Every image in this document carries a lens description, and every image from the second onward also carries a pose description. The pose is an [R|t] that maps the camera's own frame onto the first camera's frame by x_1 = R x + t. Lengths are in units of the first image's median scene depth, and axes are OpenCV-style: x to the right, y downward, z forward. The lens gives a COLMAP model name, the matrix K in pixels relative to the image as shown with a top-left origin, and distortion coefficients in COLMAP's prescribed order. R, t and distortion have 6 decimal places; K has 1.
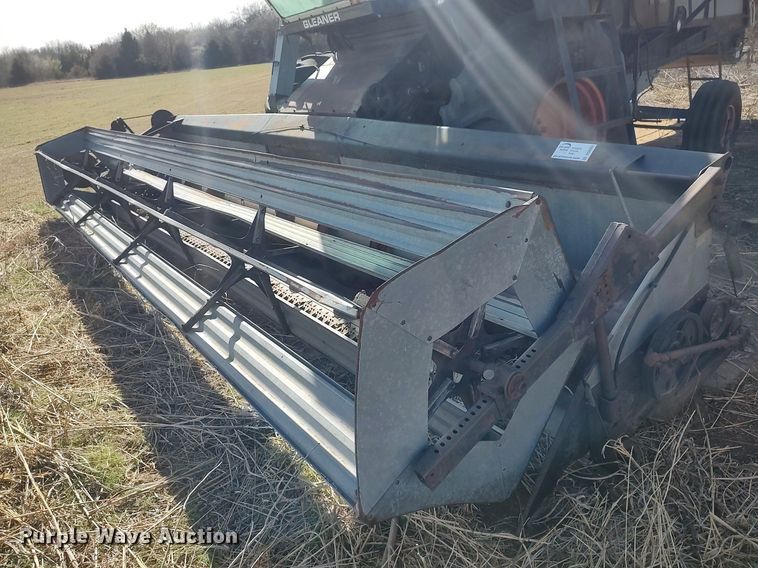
lens RADIAL K [[523.9, 0, 377.2], [0, 523.9, 283.9], [0, 0, 1]] dist [0.029071, -0.026771]
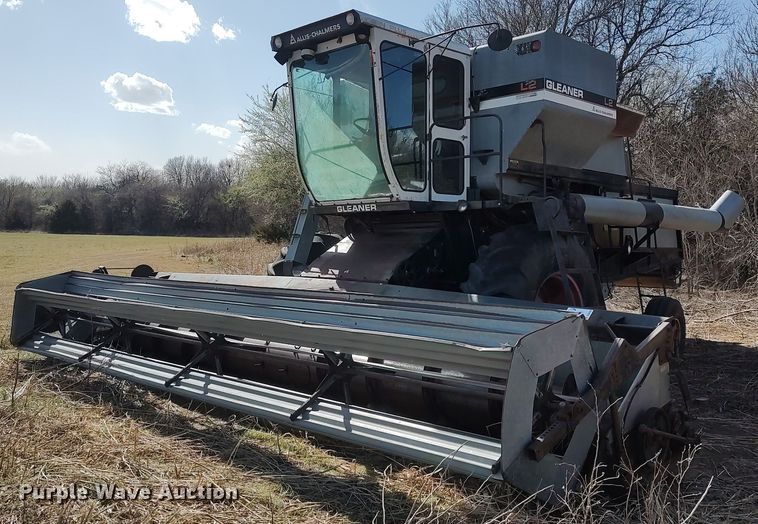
lens RADIAL K [[681.7, 0, 380.1], [0, 681.7, 263.7], [0, 0, 1]] dist [-0.002741, -0.008494]
pose [[0.982862, 0.119360, 0.140484, -0.235809], [-0.057147, 0.921817, -0.383391, 0.197376], [-0.175262, 0.368792, 0.912839, -0.360525]]
